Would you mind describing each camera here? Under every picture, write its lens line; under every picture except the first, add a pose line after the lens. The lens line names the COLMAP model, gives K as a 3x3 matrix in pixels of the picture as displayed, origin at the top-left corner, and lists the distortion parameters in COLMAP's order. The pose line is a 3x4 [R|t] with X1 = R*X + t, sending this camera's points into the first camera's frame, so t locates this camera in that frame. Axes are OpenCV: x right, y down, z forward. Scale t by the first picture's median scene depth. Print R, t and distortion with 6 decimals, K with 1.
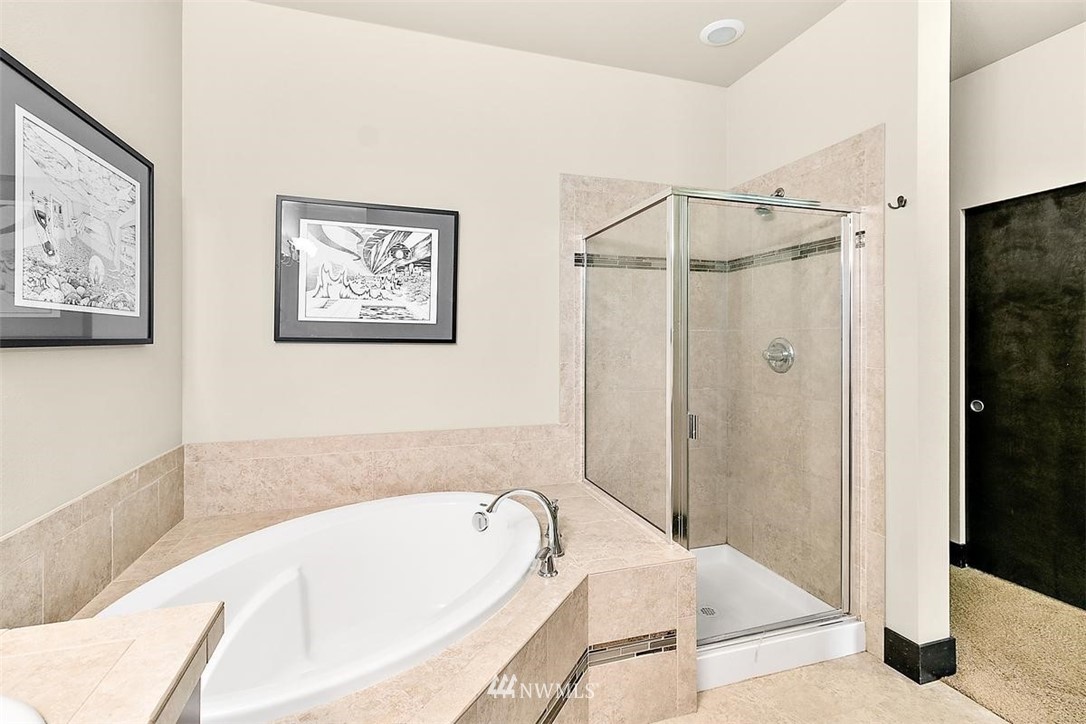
lens RADIAL K [[504.8, 0, 543.9], [0, 504.8, 336.1], [0, 0, 1]] dist [-0.000911, 0.000159]
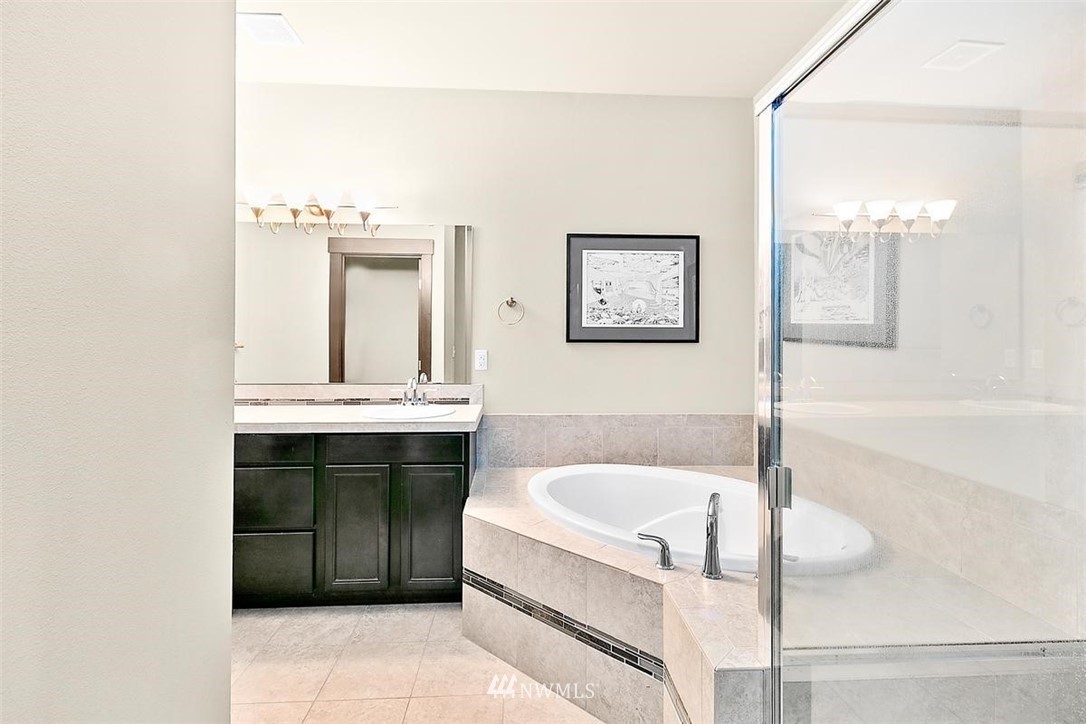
lens RADIAL K [[504.8, 0, 543.9], [0, 504.8, 336.1], [0, 0, 1]] dist [-0.000911, 0.000159]
pose [[-0.244547, -0.009923, -0.969587, 0.767207], [-0.001401, 0.999950, -0.009880, 0.007090], [0.969637, -0.001058, -0.244548, 0.722758]]
